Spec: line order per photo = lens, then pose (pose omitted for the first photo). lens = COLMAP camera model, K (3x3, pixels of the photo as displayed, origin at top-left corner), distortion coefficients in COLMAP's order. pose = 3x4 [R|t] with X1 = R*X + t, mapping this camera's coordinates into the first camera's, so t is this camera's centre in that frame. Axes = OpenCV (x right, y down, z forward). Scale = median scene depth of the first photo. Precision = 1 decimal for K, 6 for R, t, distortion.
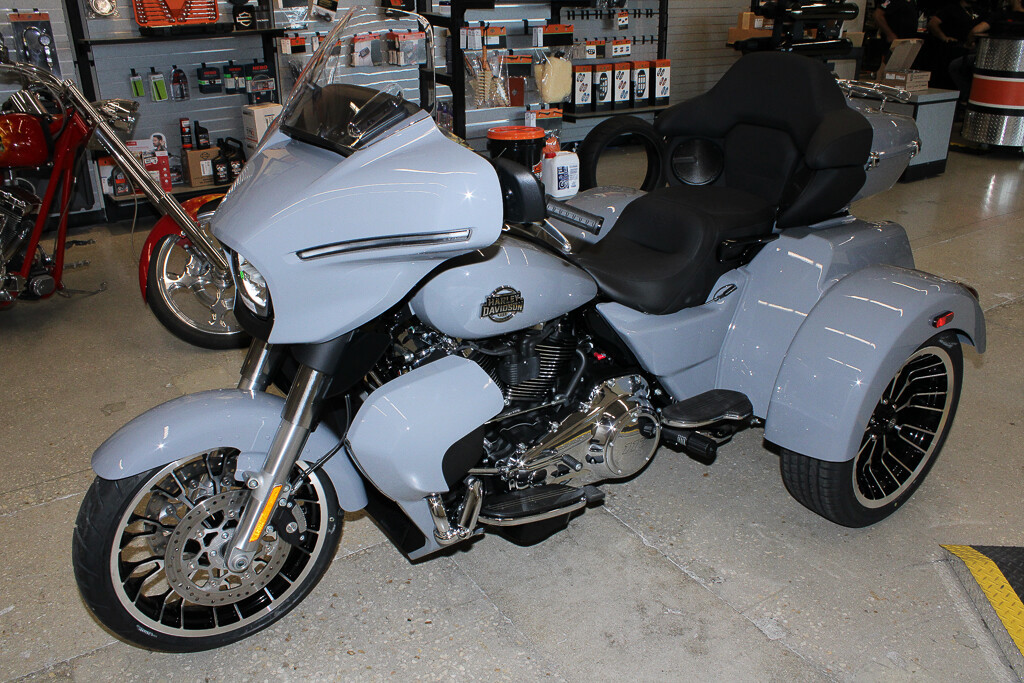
lens RADIAL K [[825.0, 0, 511.6], [0, 825.0, 356.3], [0, 0, 1]] dist [-0.187241, 0.150093]
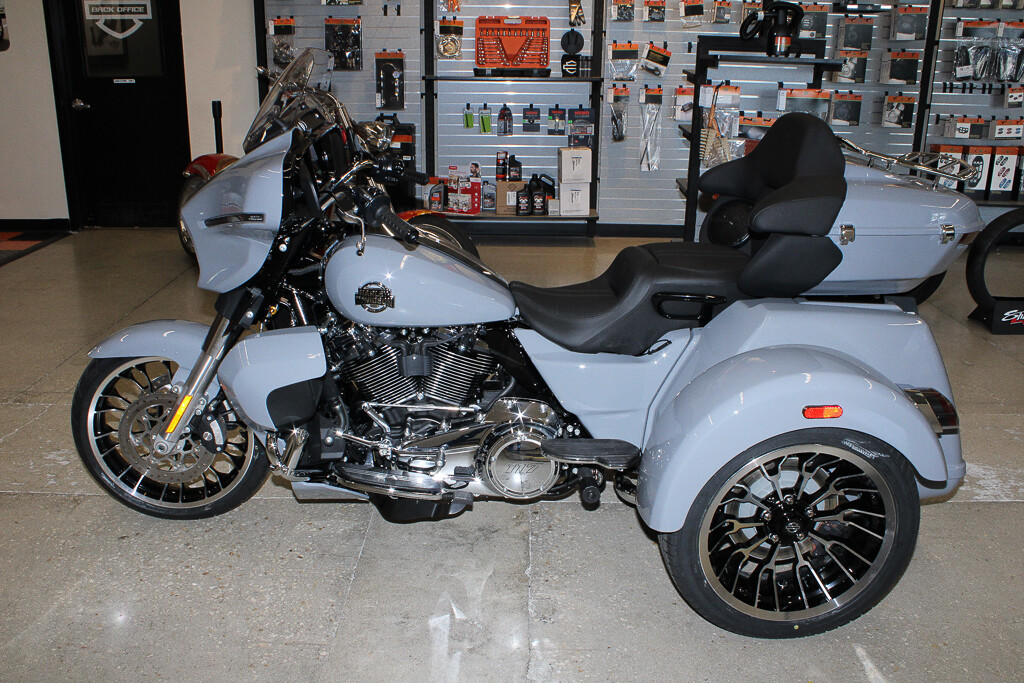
lens RADIAL K [[894.7, 0, 512.0], [0, 894.7, 341.5], [0, 0, 1]] dist [-0.155364, 0.109371]
pose [[0.835373, 0.189314, -0.516054, 0.274695], [-0.245108, 0.968610, -0.041440, 0.000961], [0.492010, 0.161107, 0.855553, 0.002354]]
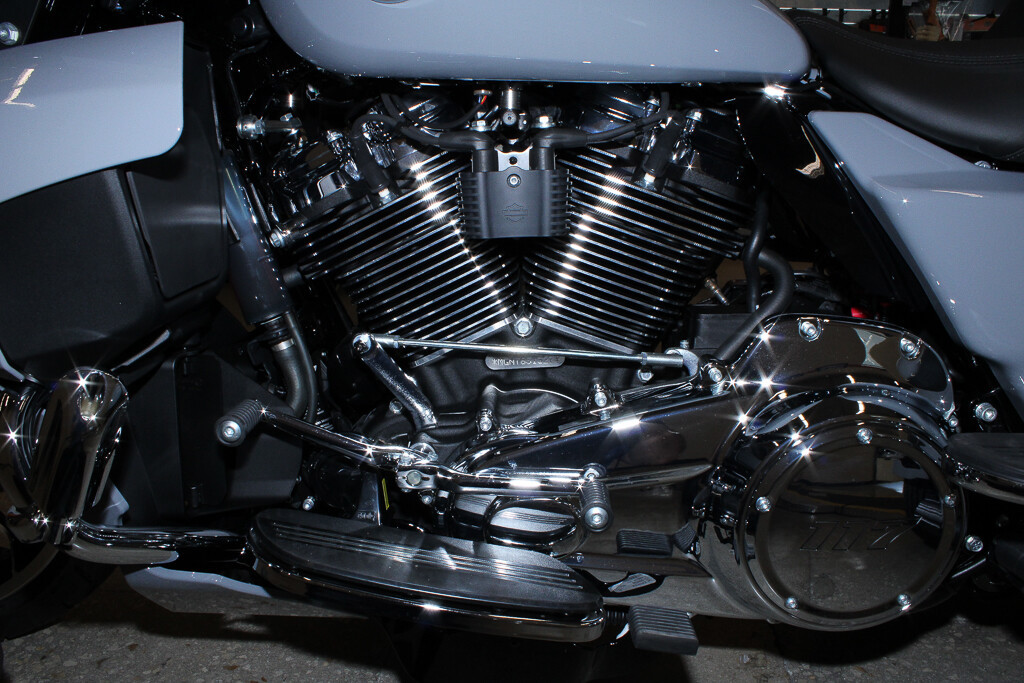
lens RADIAL K [[825.0, 0, 511.6], [0, 825.0, 356.3], [0, 0, 1]] dist [-0.187241, 0.150093]
pose [[0.792285, 0.164340, -0.587603, 0.086024], [-0.260087, 0.962131, -0.081598, 0.039830], [0.551942, 0.217477, 0.805024, 0.262834]]
